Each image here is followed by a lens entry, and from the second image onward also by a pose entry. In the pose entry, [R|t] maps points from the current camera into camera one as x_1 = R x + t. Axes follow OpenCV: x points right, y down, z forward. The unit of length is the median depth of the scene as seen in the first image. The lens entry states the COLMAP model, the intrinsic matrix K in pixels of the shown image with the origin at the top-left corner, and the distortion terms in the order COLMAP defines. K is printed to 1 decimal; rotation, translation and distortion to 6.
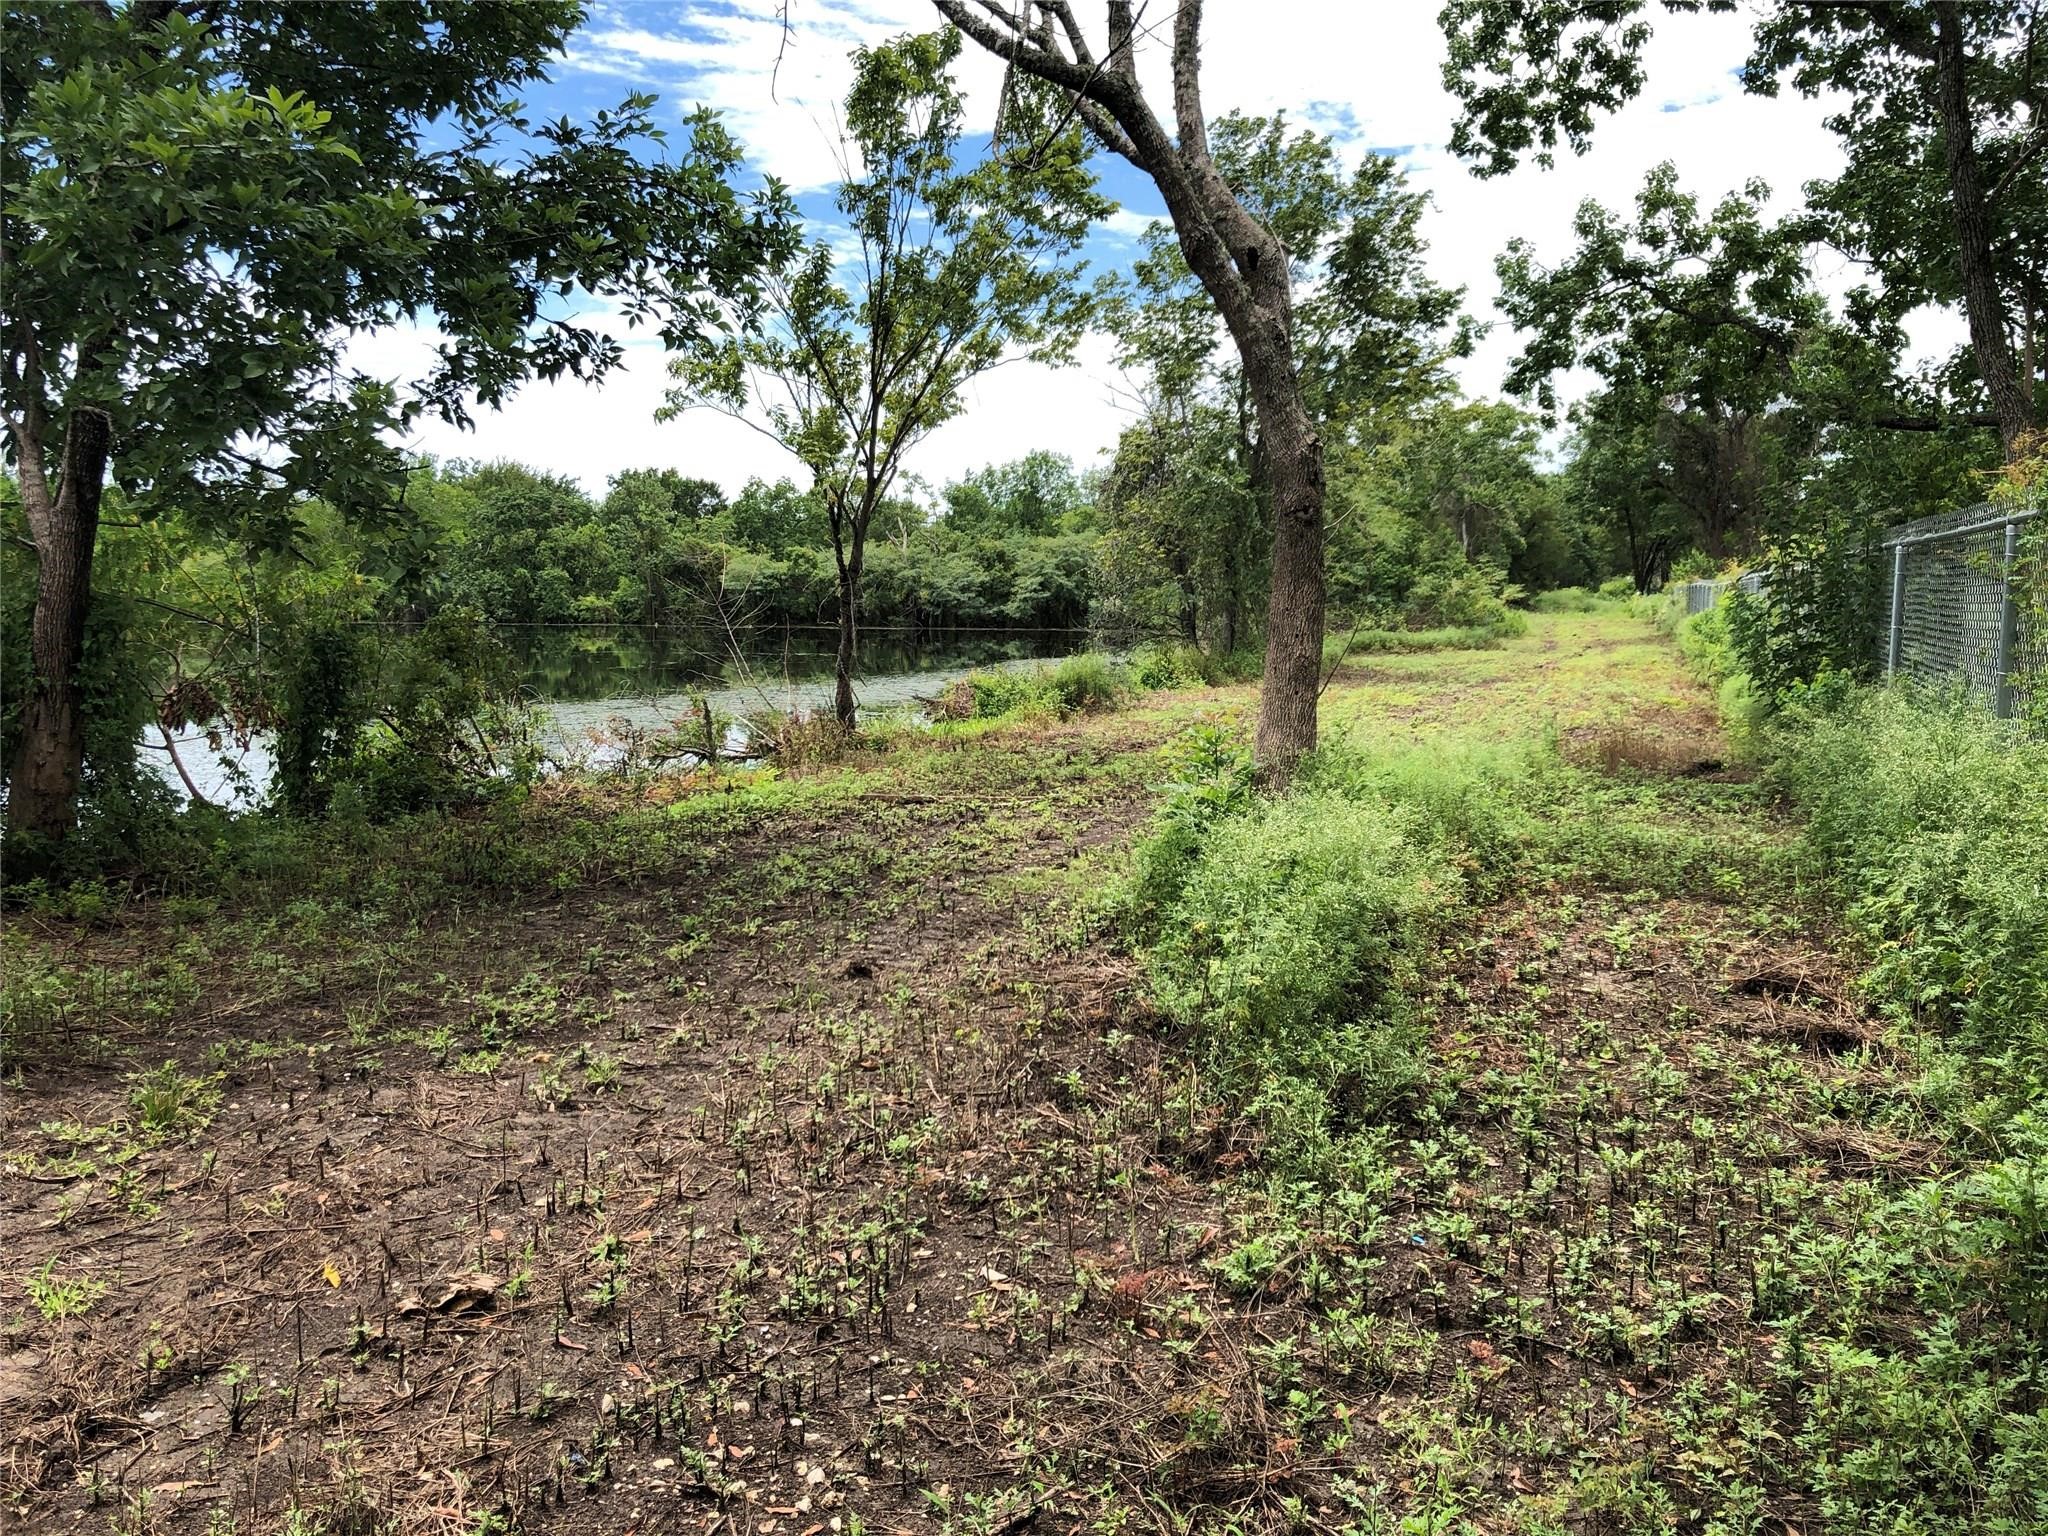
lens RADIAL K [[1671.6, 0, 1036.6], [0, 1671.6, 776.5], [0, 0, 1]] dist [0.027748, -0.041925]
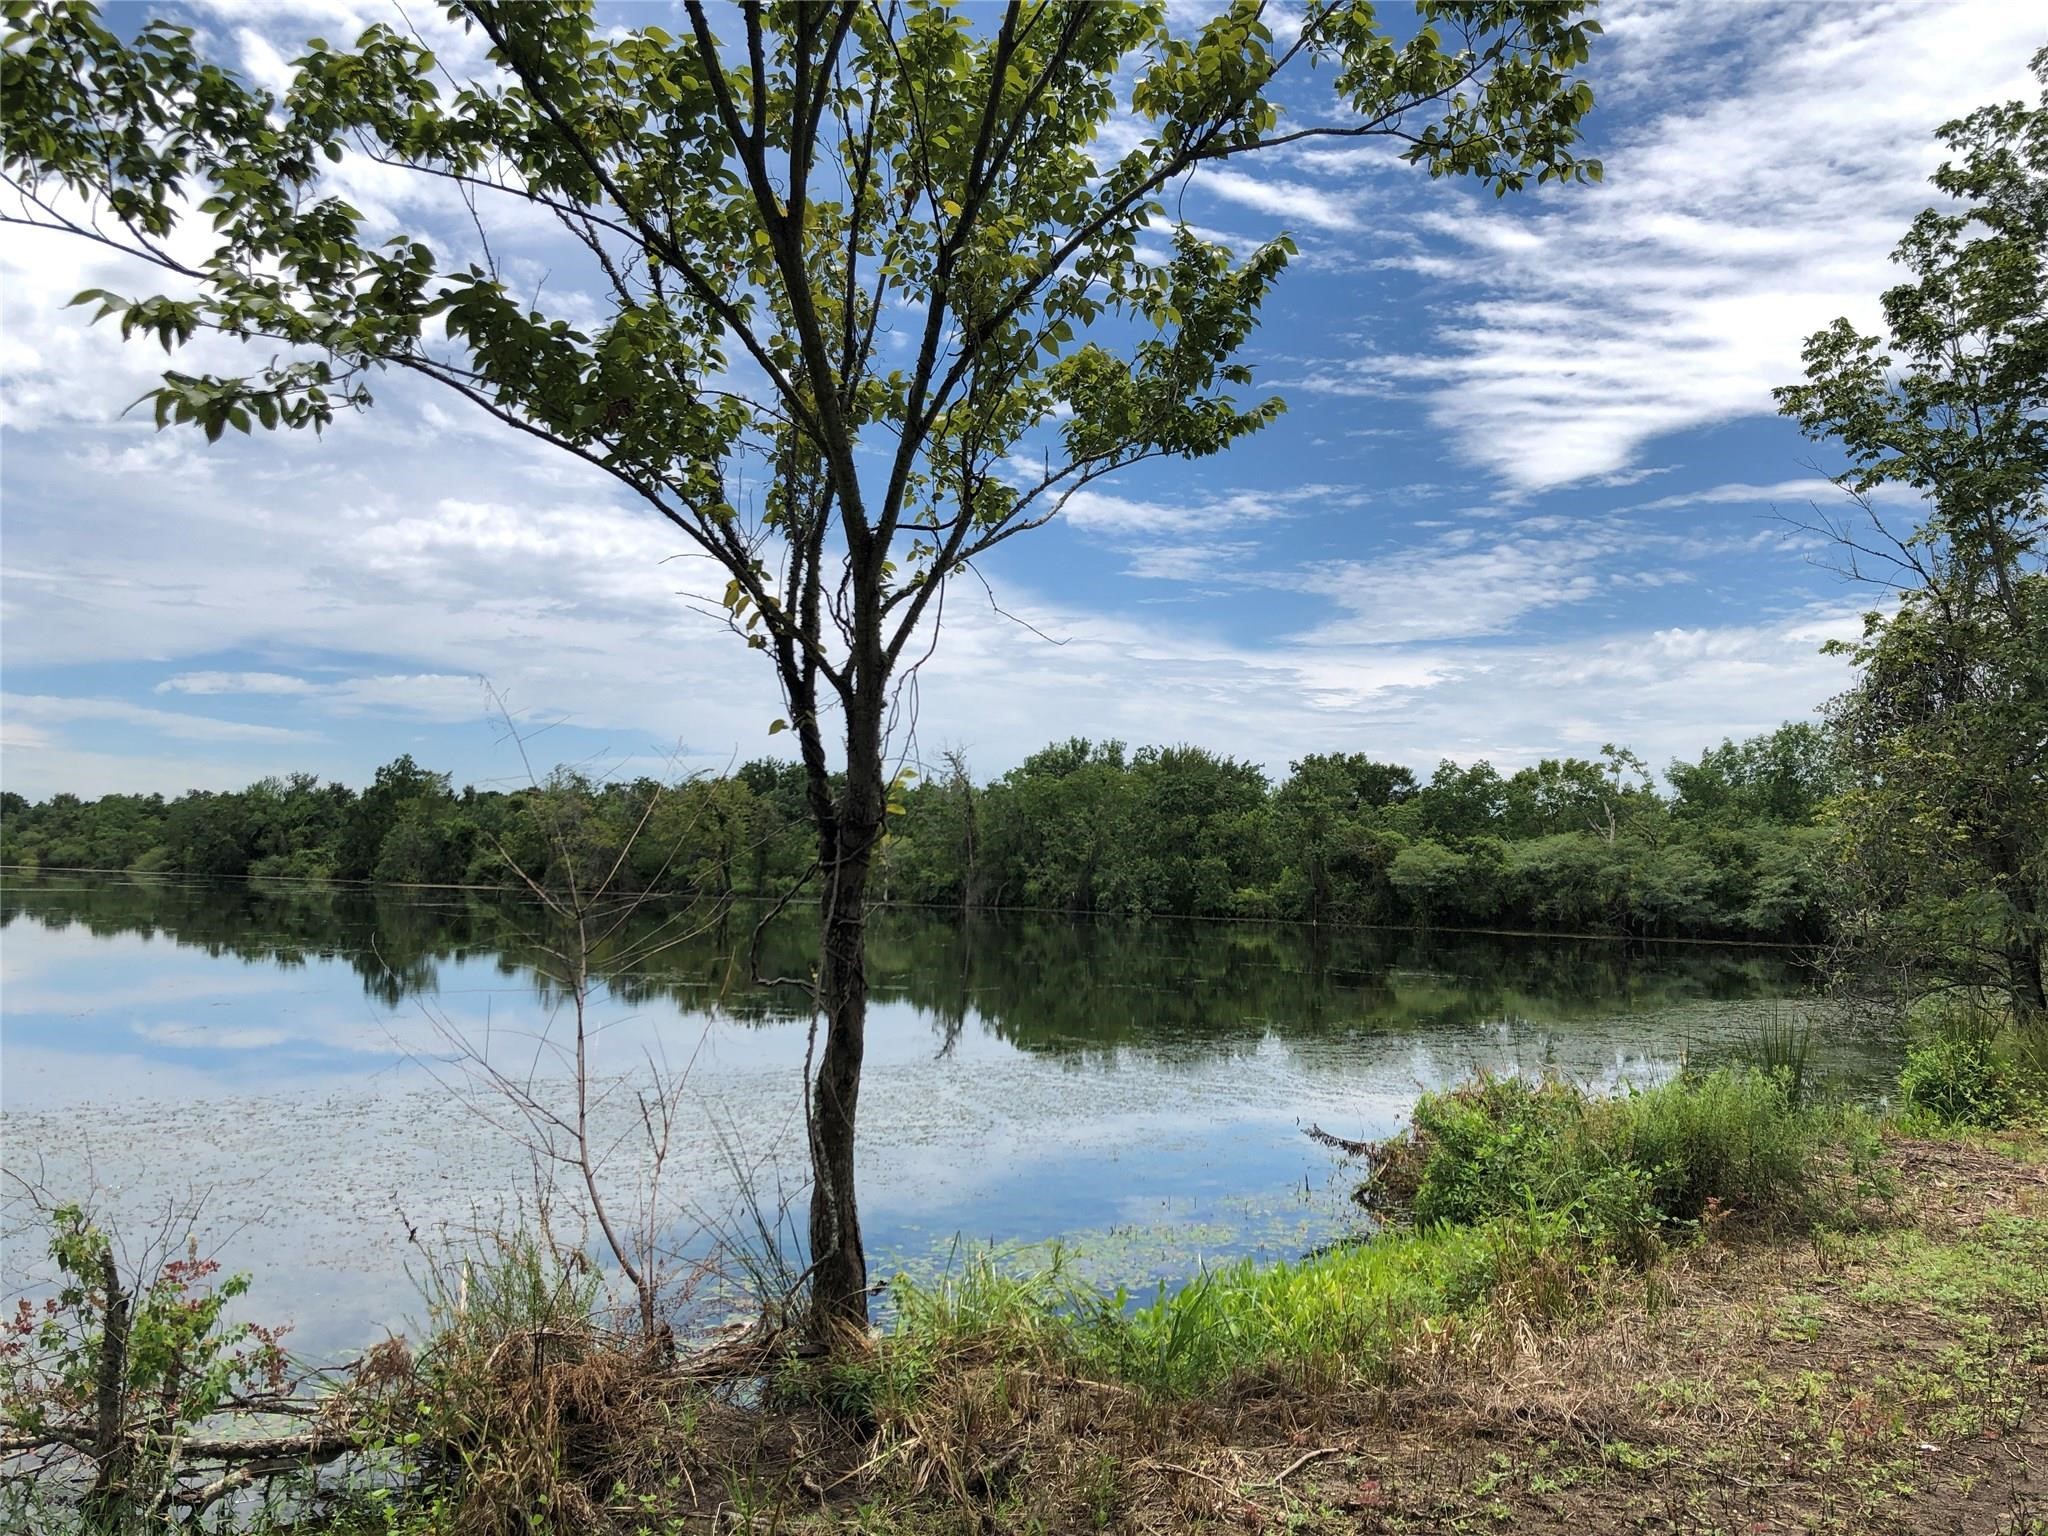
lens RADIAL K [[1671.6, 0, 1040.2], [0, 1671.6, 755.3], [0, 0, 1]] dist [0.027748, -0.041925]
pose [[0.905746, -0.010503, -0.423690, 0.015041], [-0.069651, 0.982412, -0.173250, -0.013698], [0.418057, 0.186431, 0.889085, 0.133389]]
